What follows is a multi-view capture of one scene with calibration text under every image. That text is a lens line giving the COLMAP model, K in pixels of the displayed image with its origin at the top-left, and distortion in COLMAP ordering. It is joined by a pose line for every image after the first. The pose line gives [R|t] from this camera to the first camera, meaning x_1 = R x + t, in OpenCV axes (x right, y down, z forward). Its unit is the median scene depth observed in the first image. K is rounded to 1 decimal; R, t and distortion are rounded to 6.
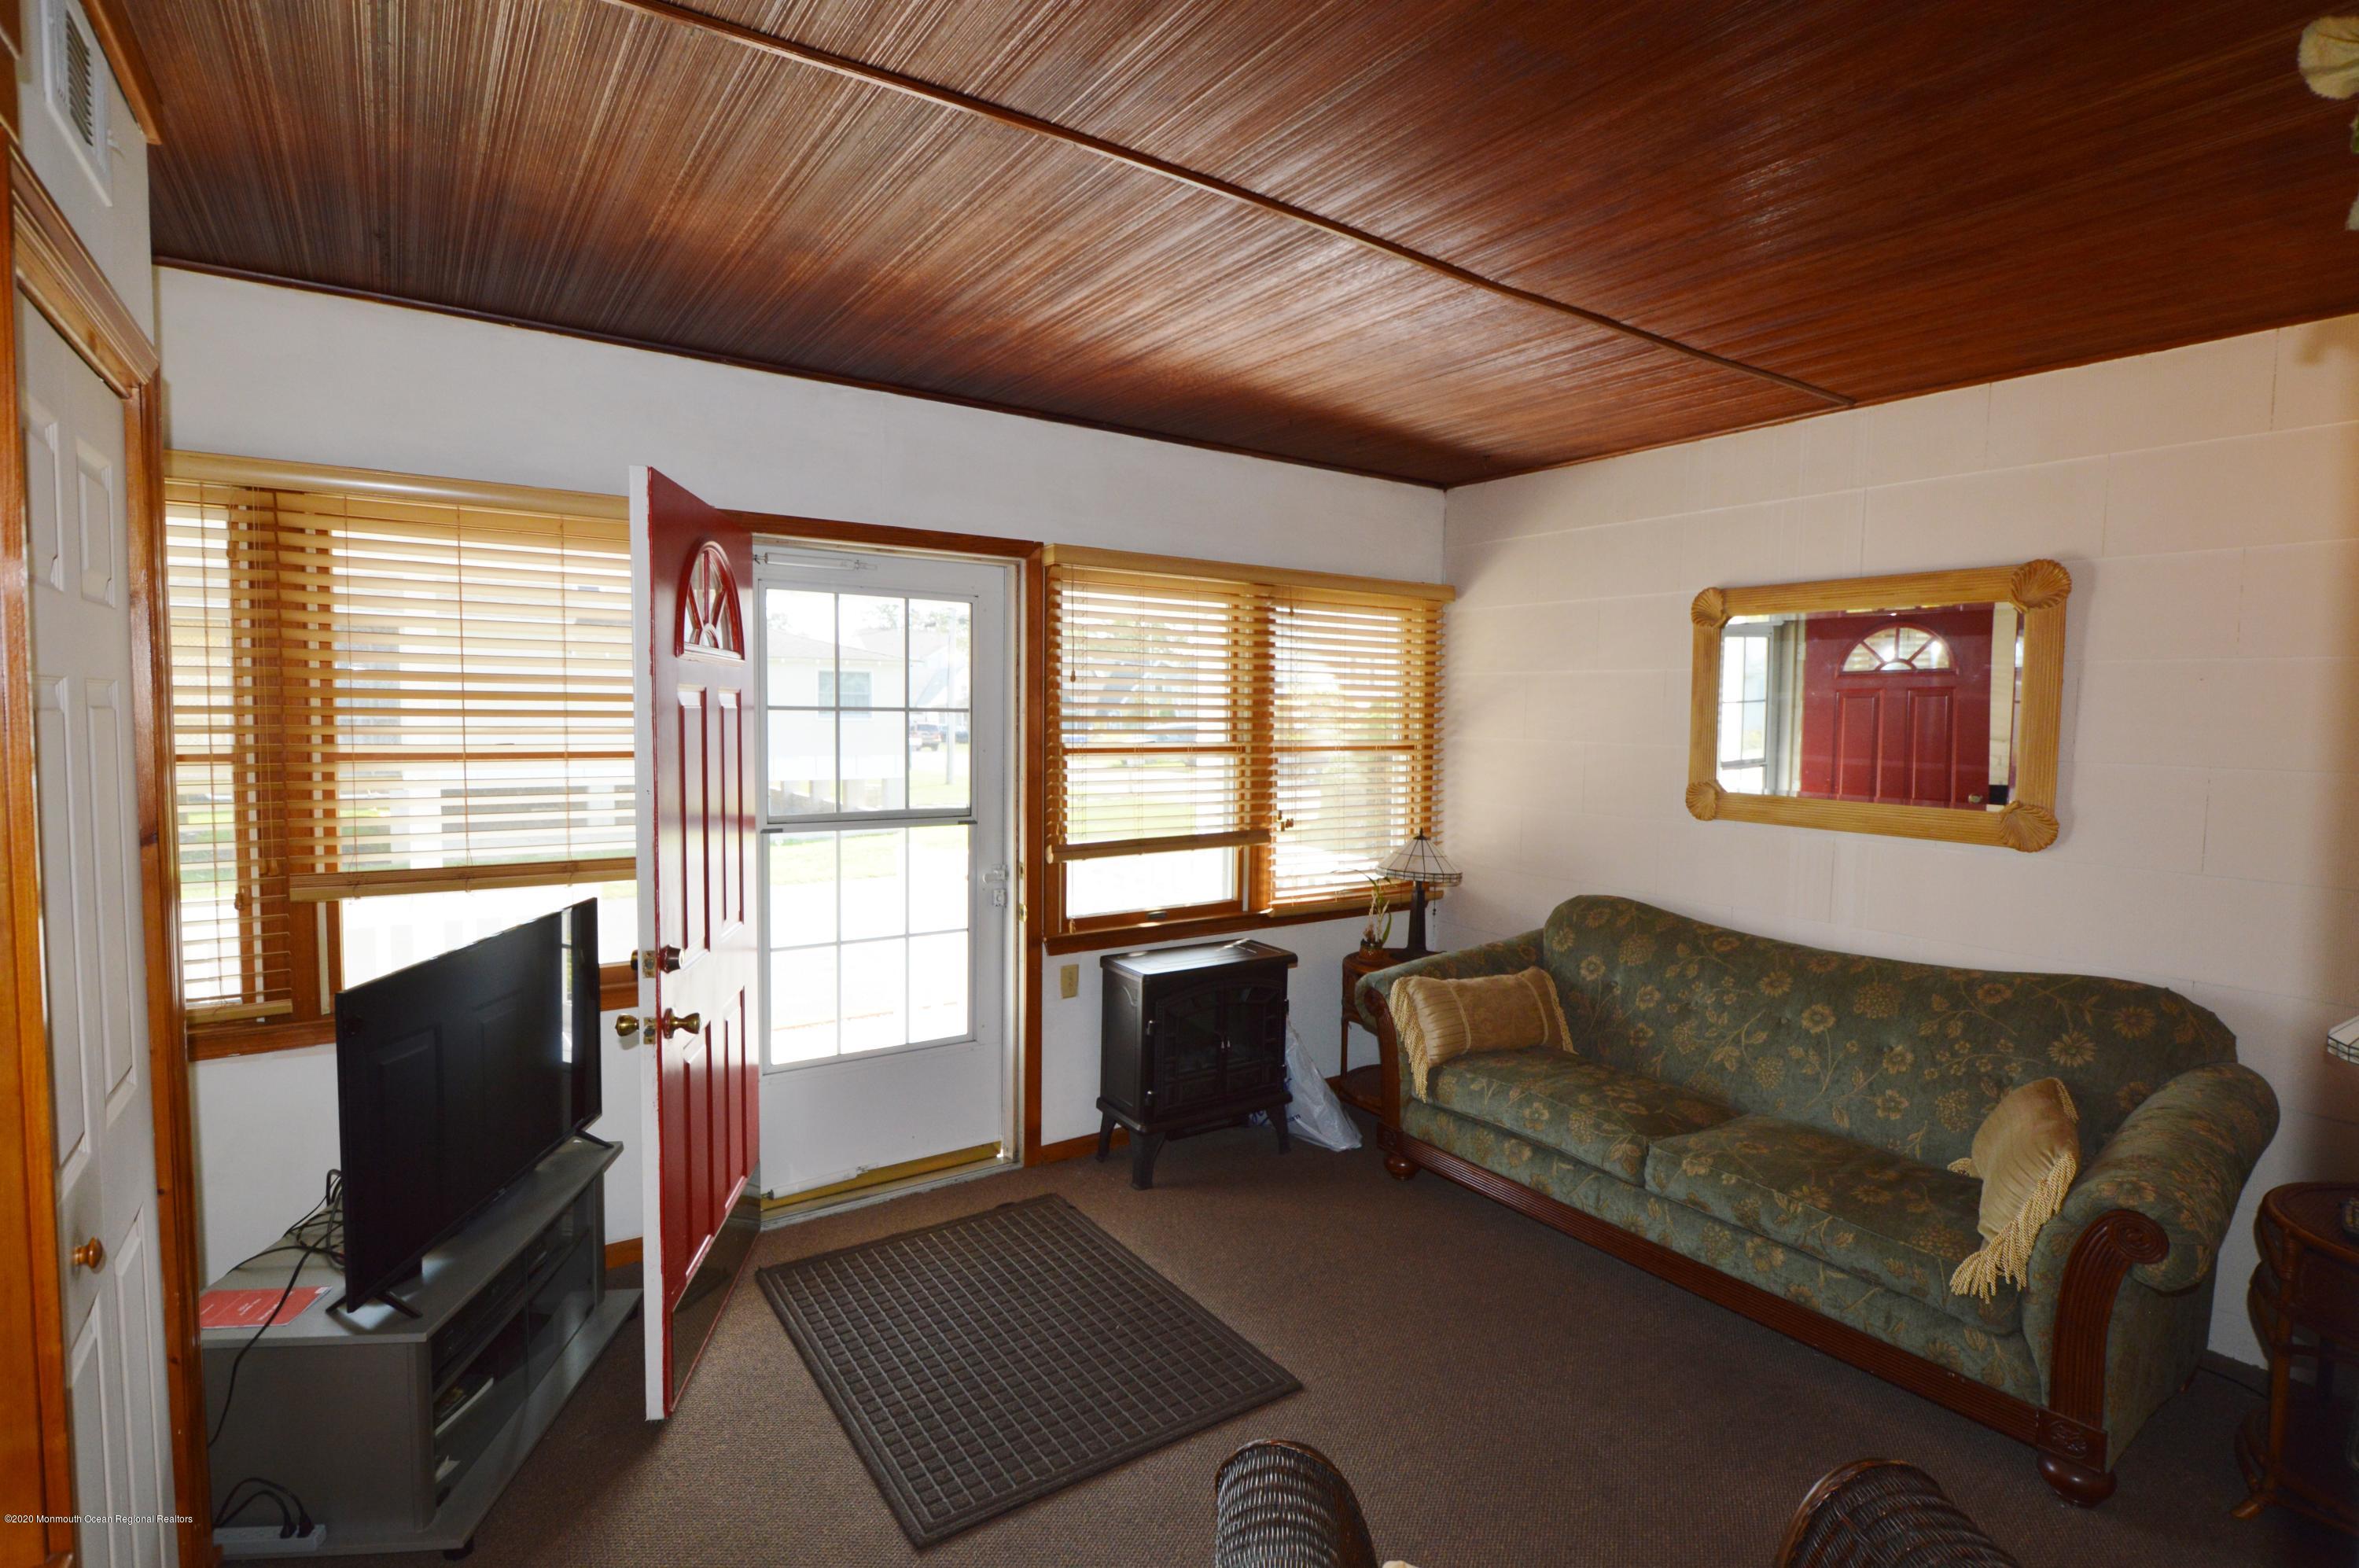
lens RADIAL K [[1130.4, 0, 1254.8], [0, 1130.4, 770.0], [0, 0, 1]] dist [-0.000323, -0.001052]
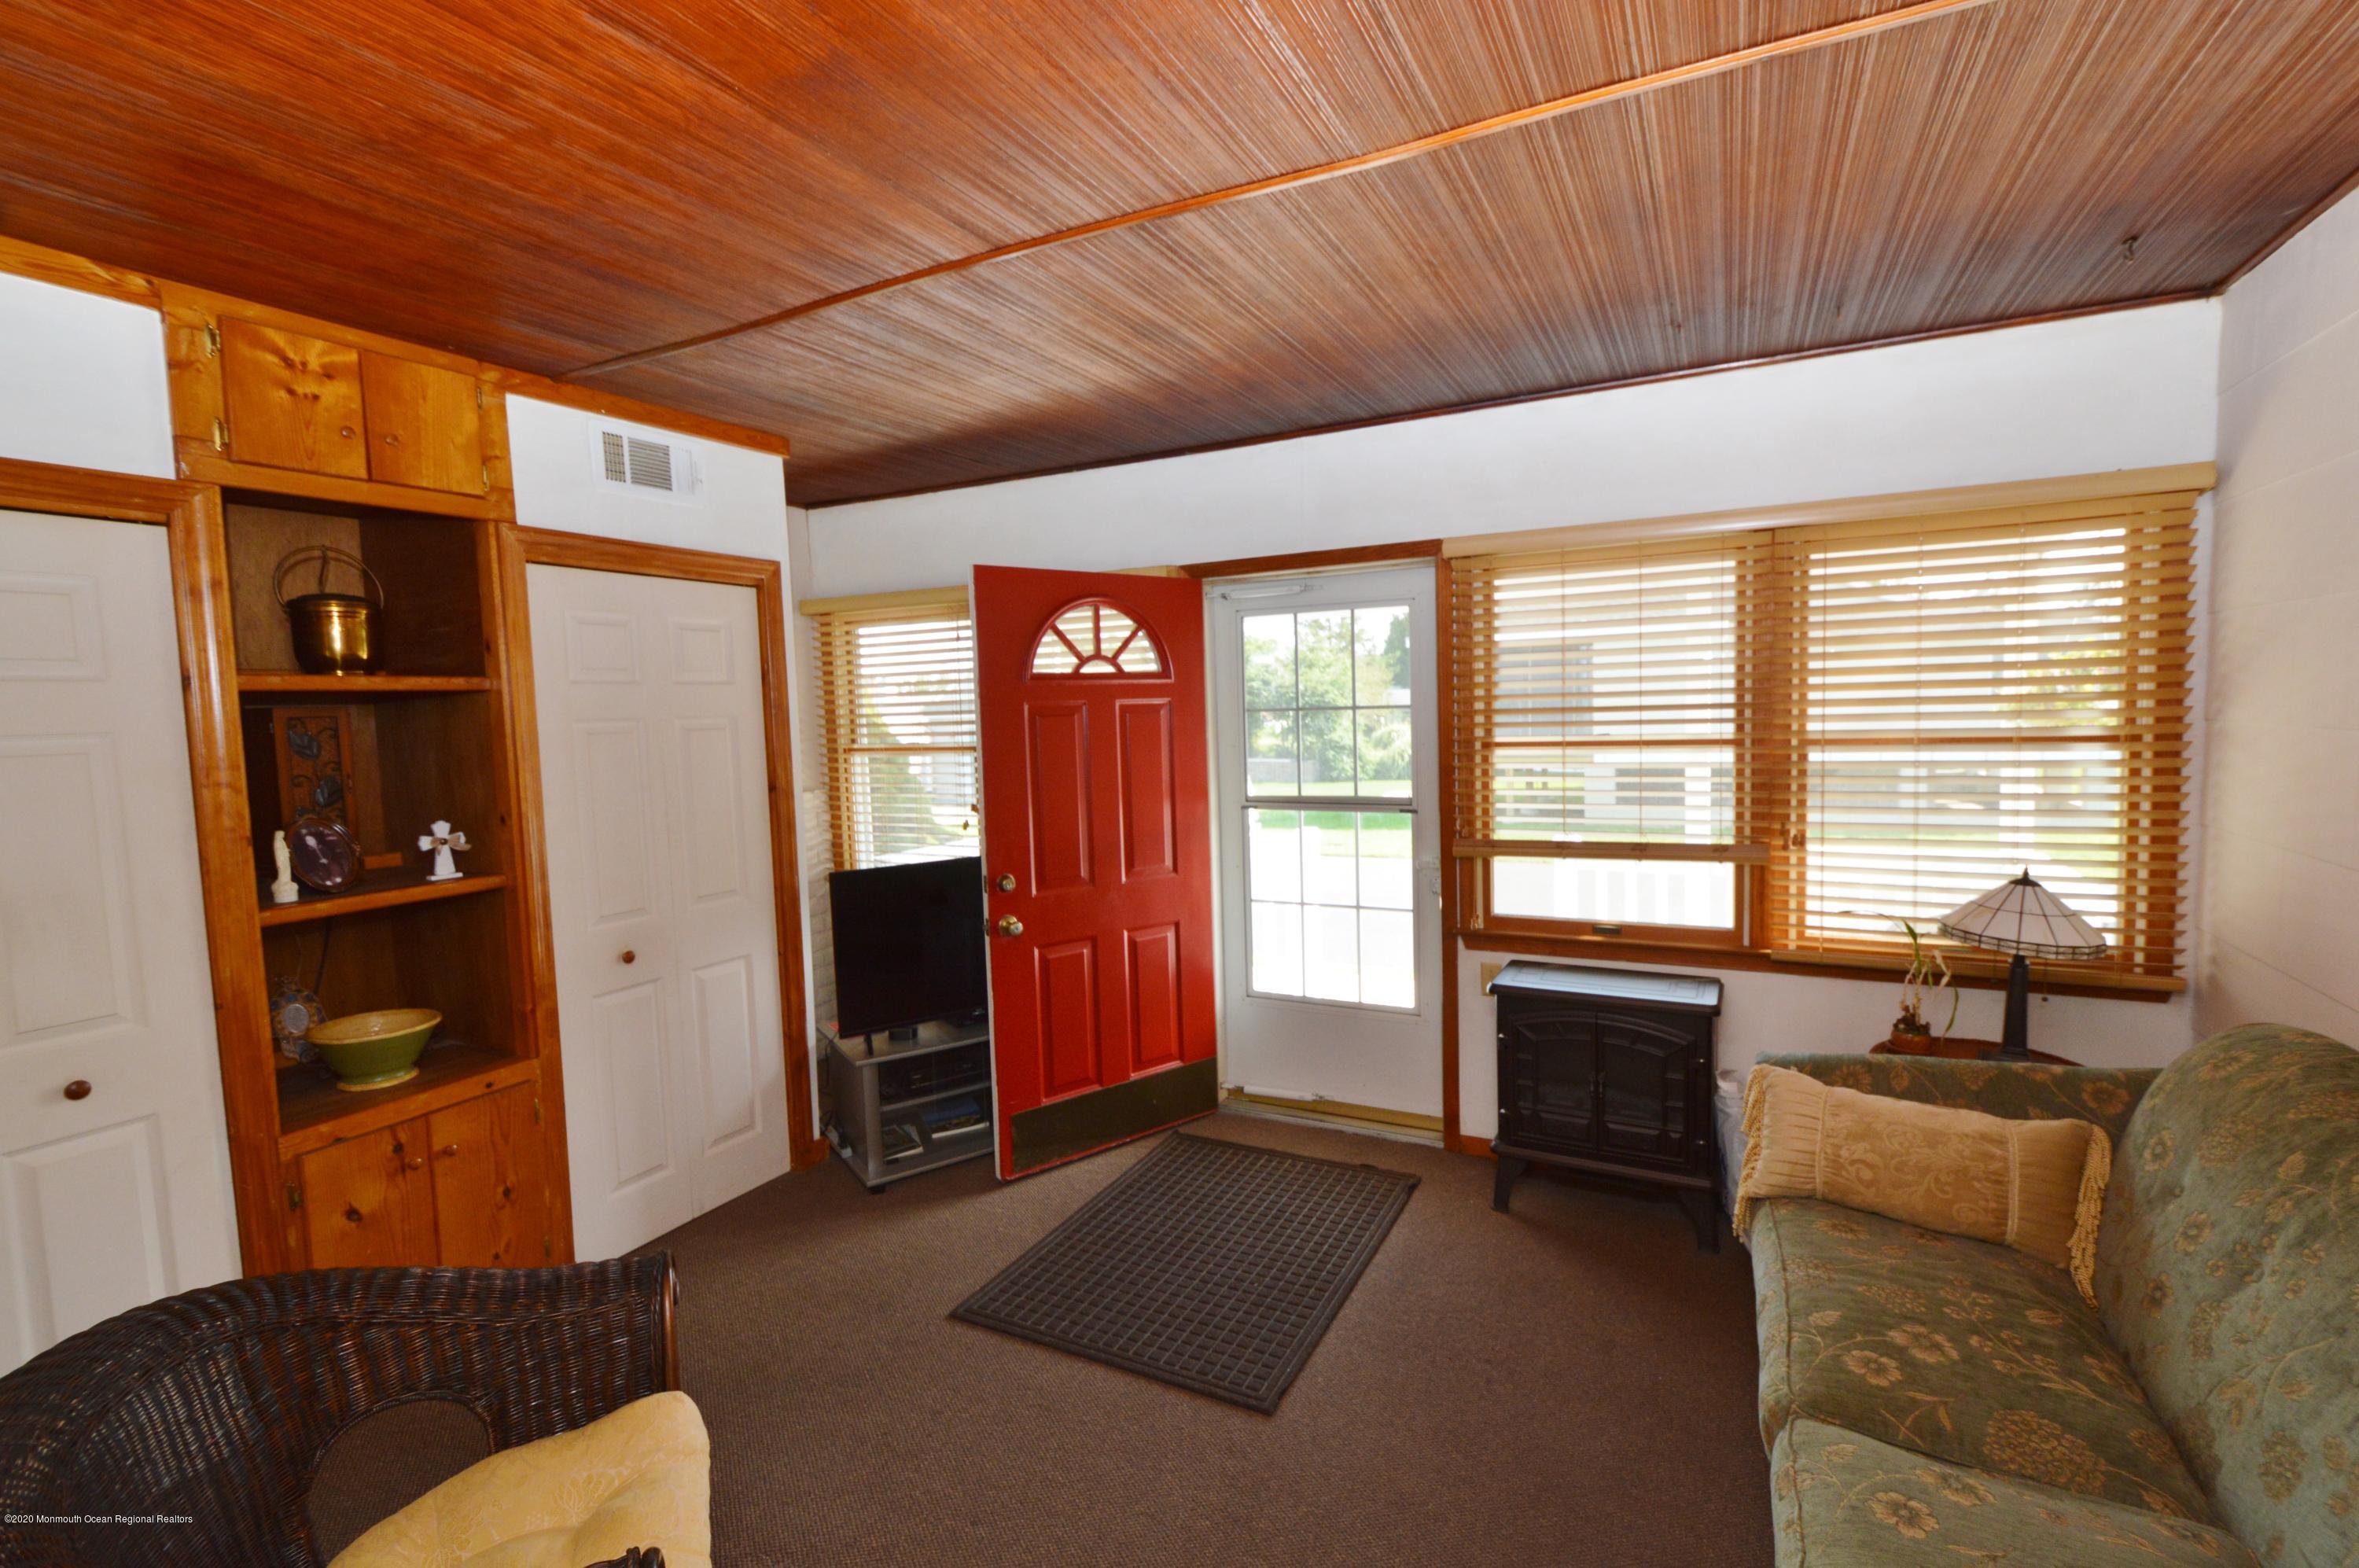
lens RADIAL K [[1051.1, 0, 1231.8], [0, 1051.1, 788.4], [0, 0, 1]] dist [0.005930, -0.000149]
pose [[0.461342, 0.039281, -0.886352, 0.545926], [-0.010838, 0.999194, 0.038641, -0.011993], [0.887156, -0.008220, 0.461396, 0.387337]]
